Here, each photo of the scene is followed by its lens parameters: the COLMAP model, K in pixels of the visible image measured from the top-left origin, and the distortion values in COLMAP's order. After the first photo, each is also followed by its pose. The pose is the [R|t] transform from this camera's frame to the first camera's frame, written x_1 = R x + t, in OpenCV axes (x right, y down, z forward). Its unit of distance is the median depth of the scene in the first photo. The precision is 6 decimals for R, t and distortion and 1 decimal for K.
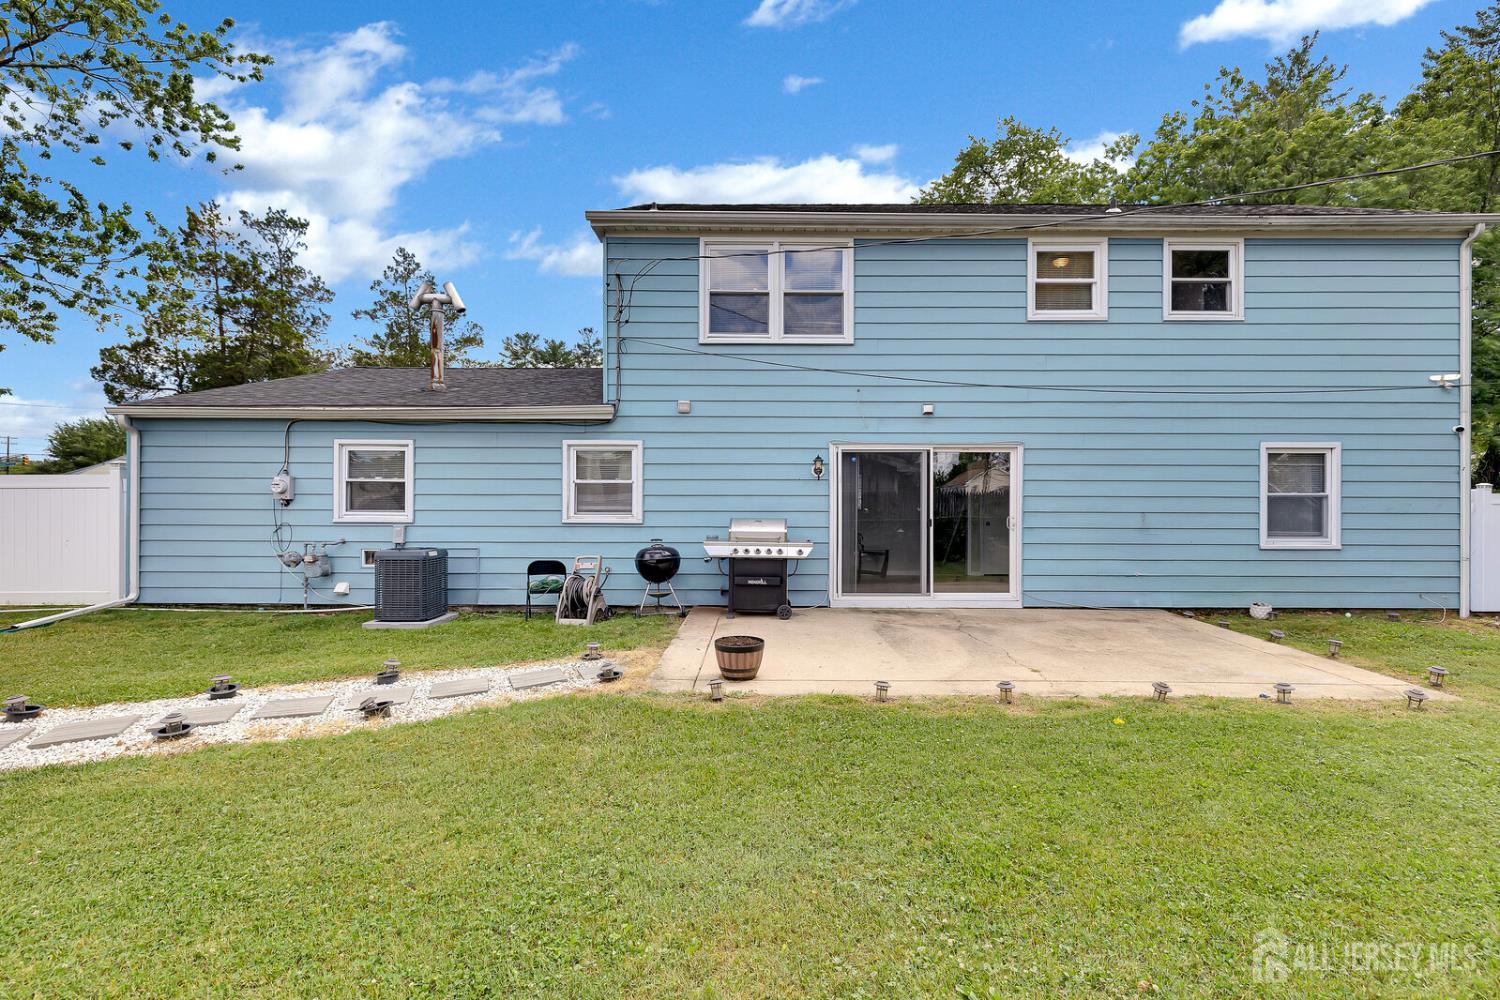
lens RADIAL K [[649.5, 0, 748.5], [0, 649.5, 508.1], [0, 0, 1]] dist [0.001057, 0.000065]
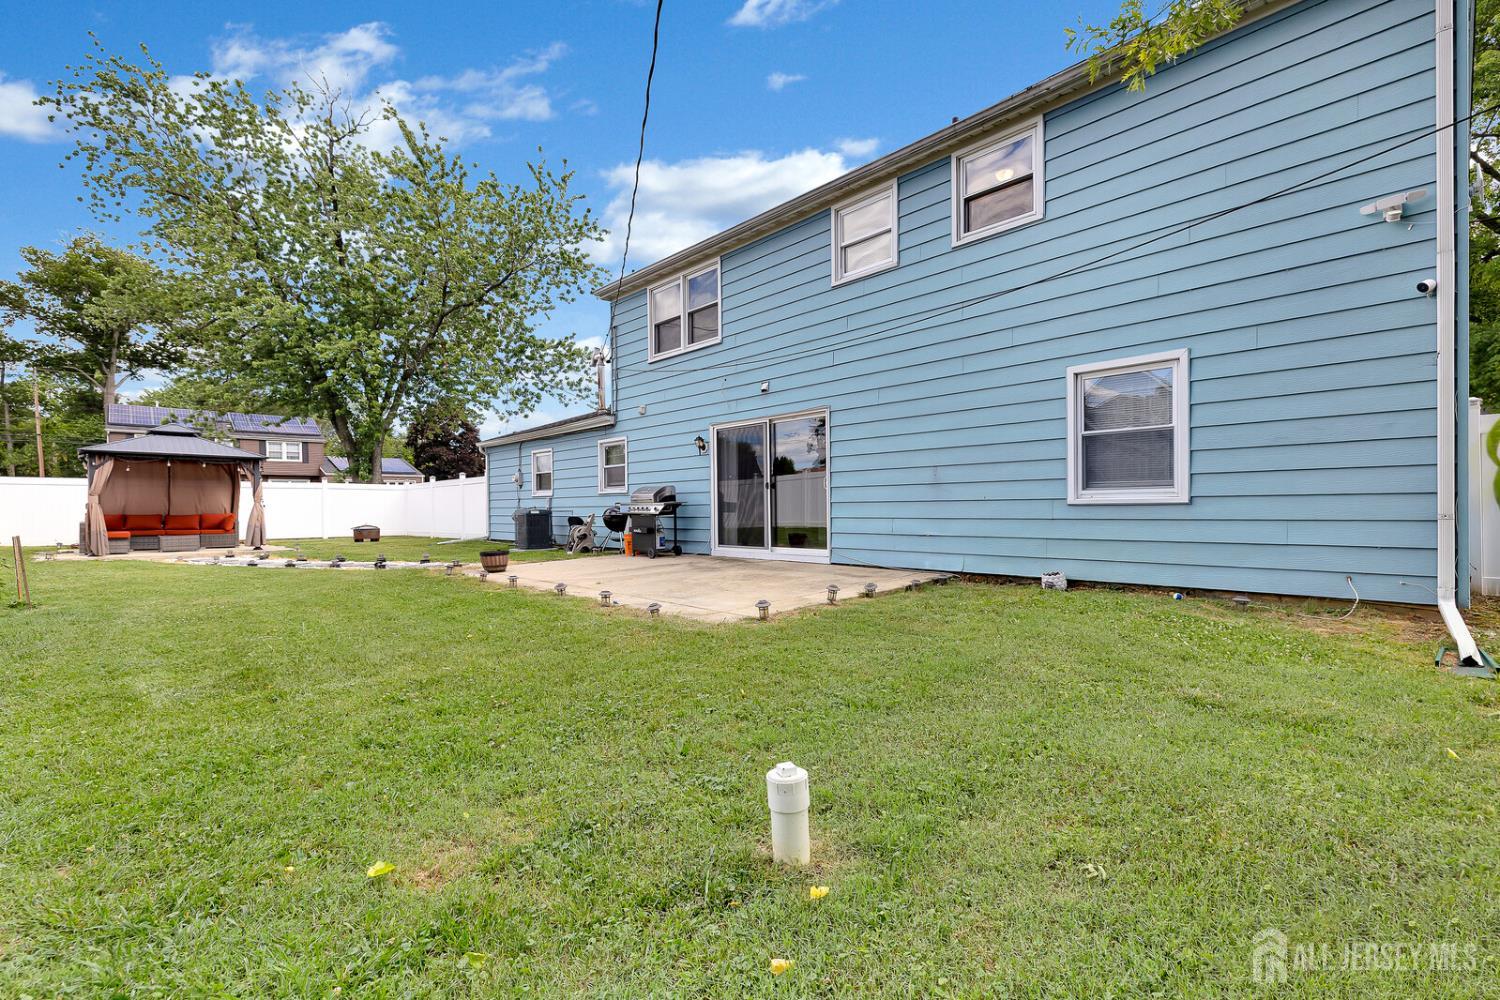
lens RADIAL K [[649.5, 0, 748.5], [0, 649.5, 508.1], [0, 0, 1]] dist [0.001057, 0.000065]
pose [[0.692245, -0.009704, -0.721597, 1.082127], [0.018021, 0.999830, 0.003842, 0.057210], [0.721438, -0.015663, 0.692302, 0.180936]]
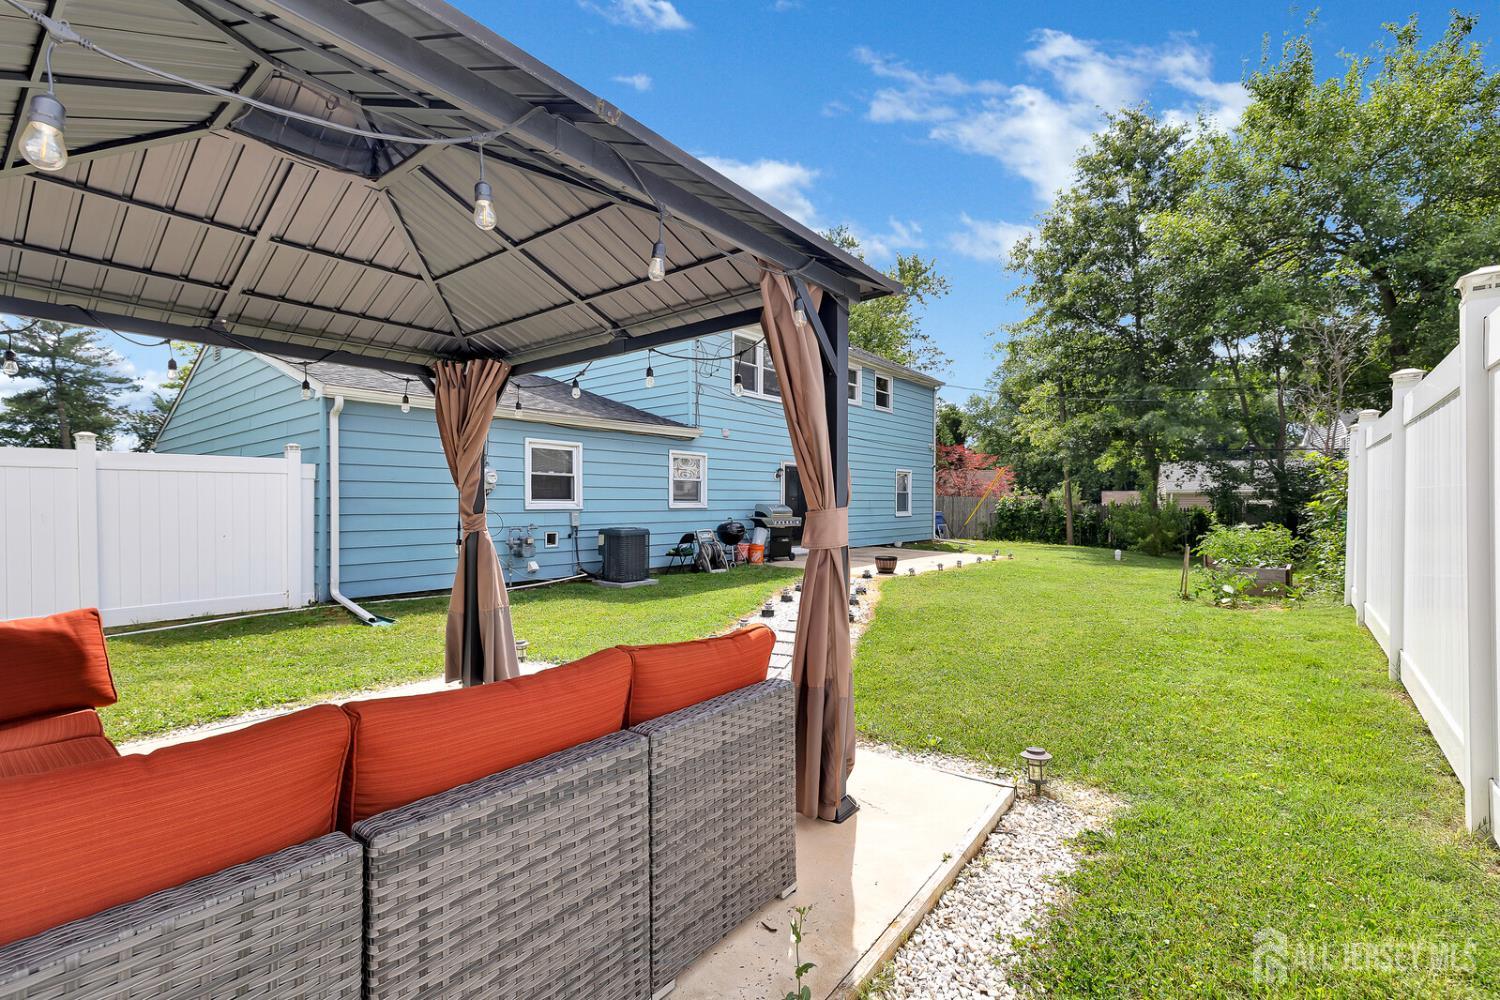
lens RADIAL K [[649.5, 0, 748.5], [0, 649.5, 508.1], [0, 0, 1]] dist [0.001057, 0.000065]
pose [[0.643405, -0.010713, 0.765451, -1.259149], [-0.001899, 0.999877, 0.015590, -0.000154], [-0.765523, -0.011484, 0.643306, -0.045987]]
